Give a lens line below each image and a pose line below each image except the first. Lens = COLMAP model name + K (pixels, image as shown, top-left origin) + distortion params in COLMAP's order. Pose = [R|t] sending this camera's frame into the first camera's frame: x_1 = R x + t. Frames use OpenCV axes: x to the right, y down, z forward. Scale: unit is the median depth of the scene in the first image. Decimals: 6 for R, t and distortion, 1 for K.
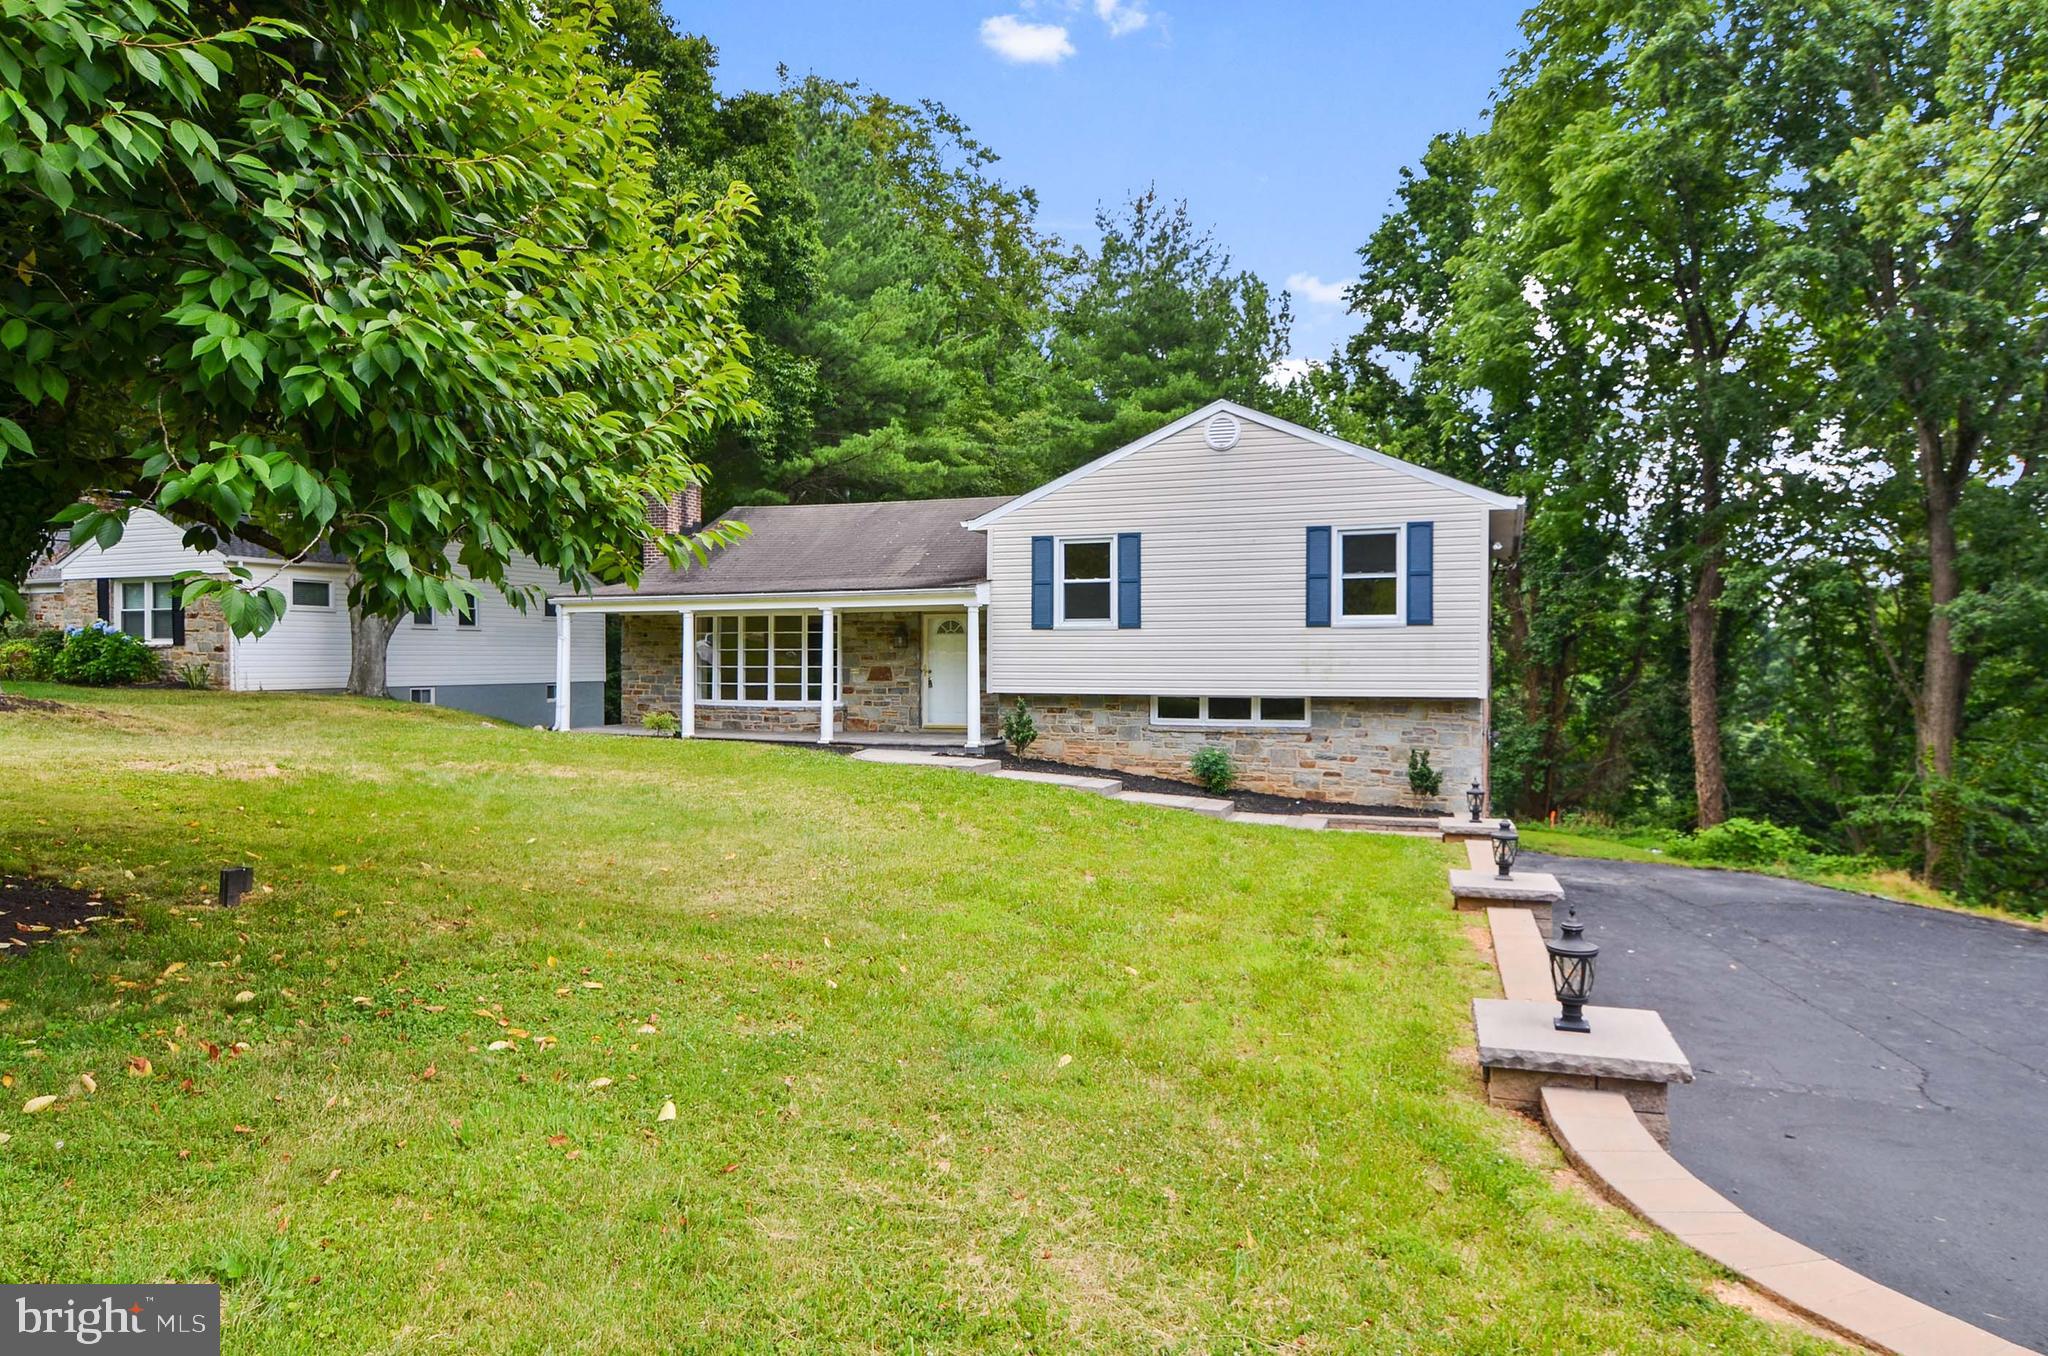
lens RADIAL K [[1255.5, 0, 1024.0], [0, 1255.5, 678.0], [0, 0, 1]] dist [0.000071, -0.016991]
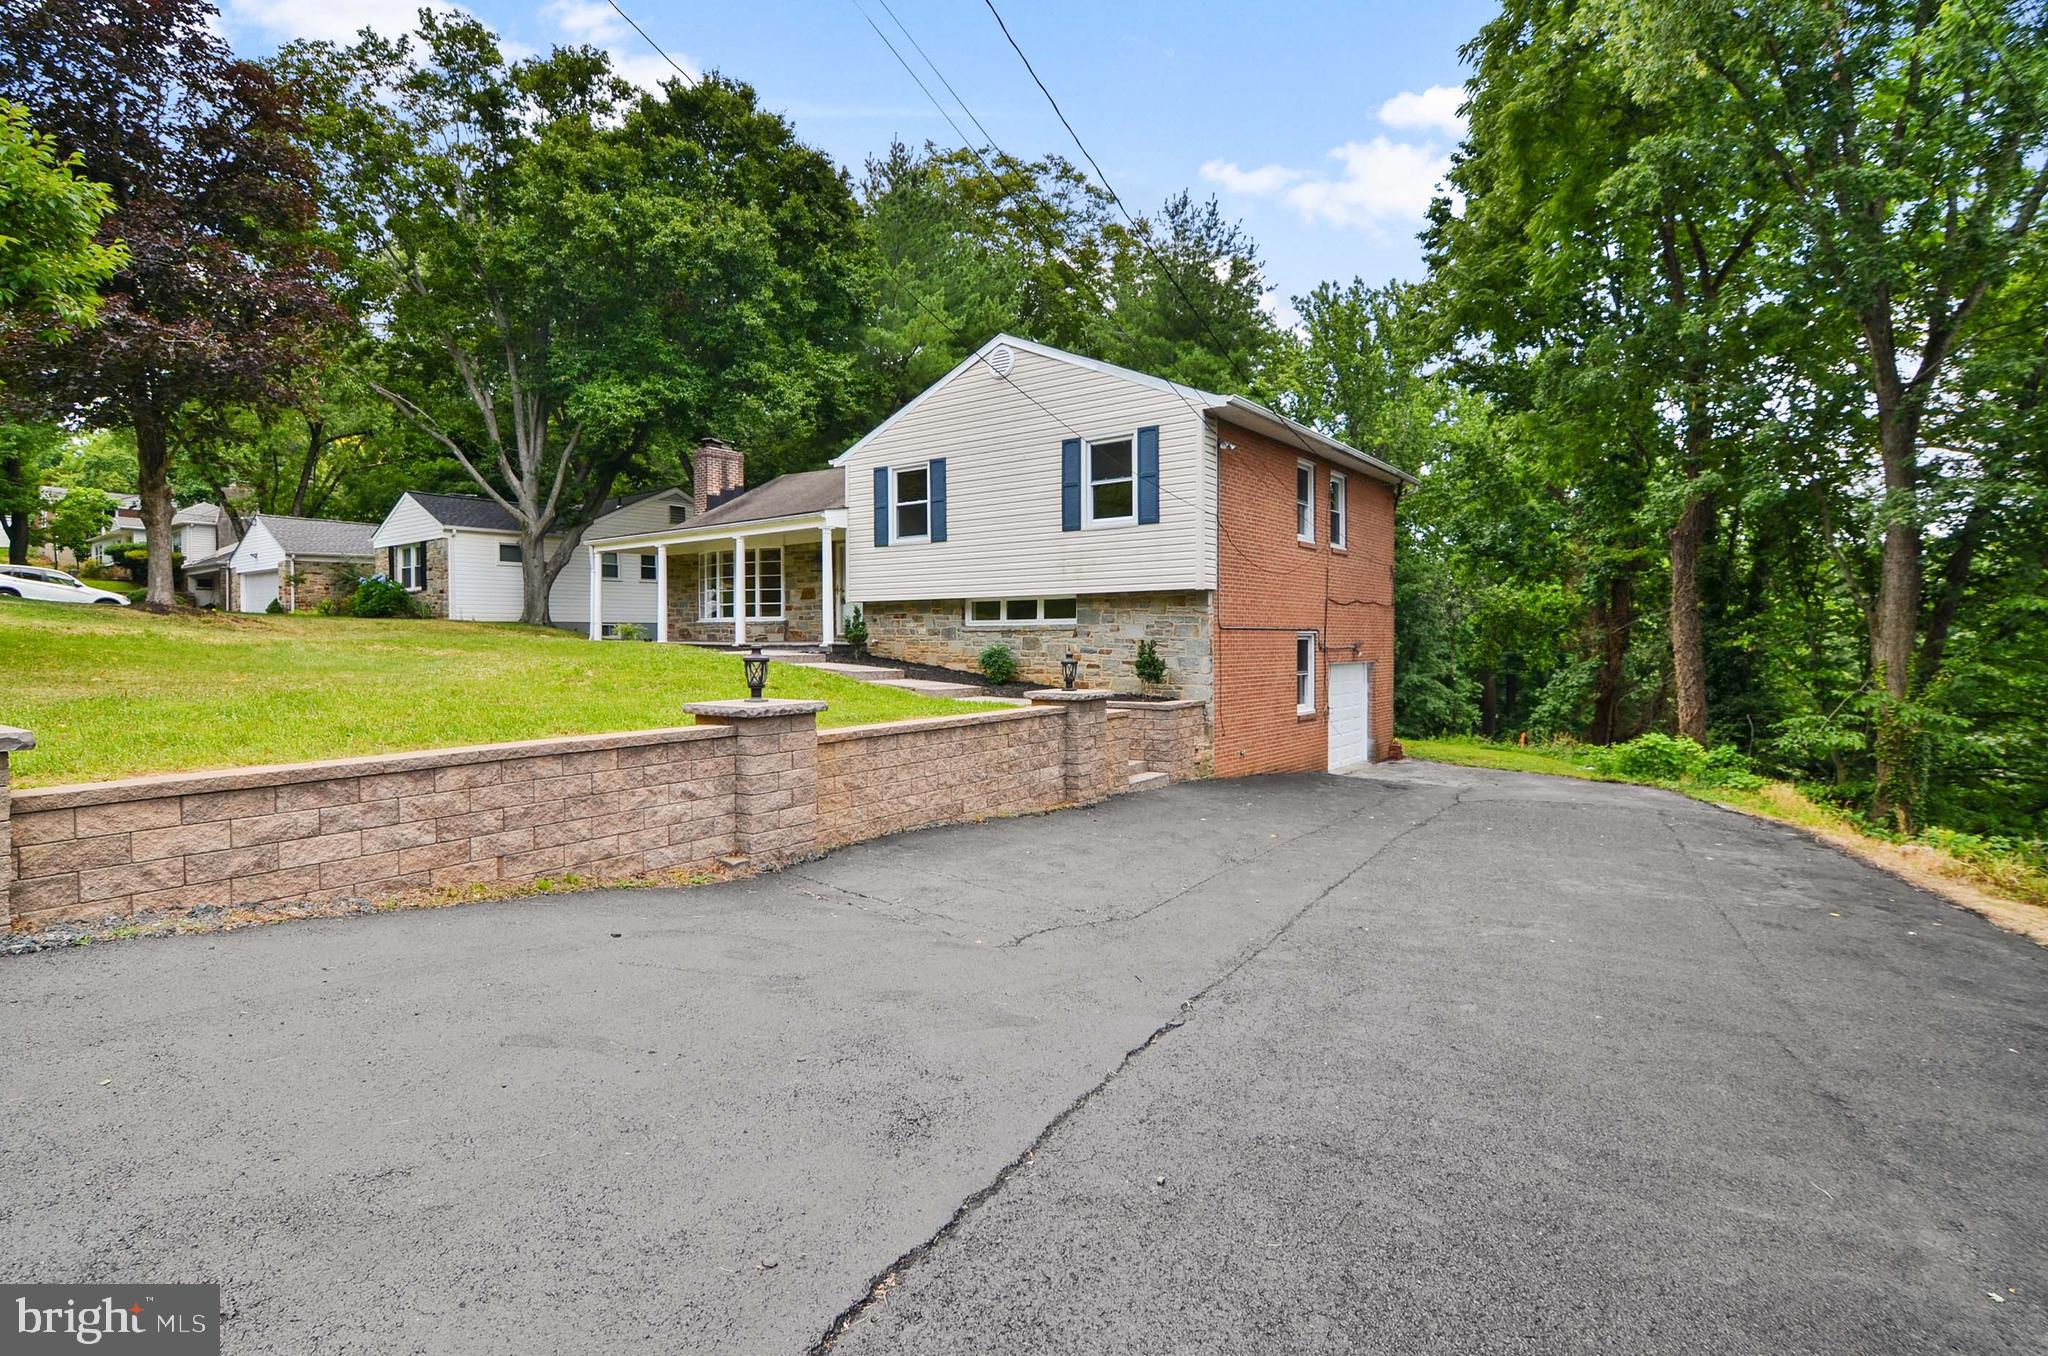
lens RADIAL K [[994.1, 0, 1034.3], [0, 994.1, 647.7], [0, 0, 1]] dist [-0.001398, -0.007617]
pose [[0.961185, -0.002446, -0.275893, 0.420967], [0.001224, 0.999989, -0.004603, 0.062470], [0.275901, 0.004087, 0.961177, 0.148222]]
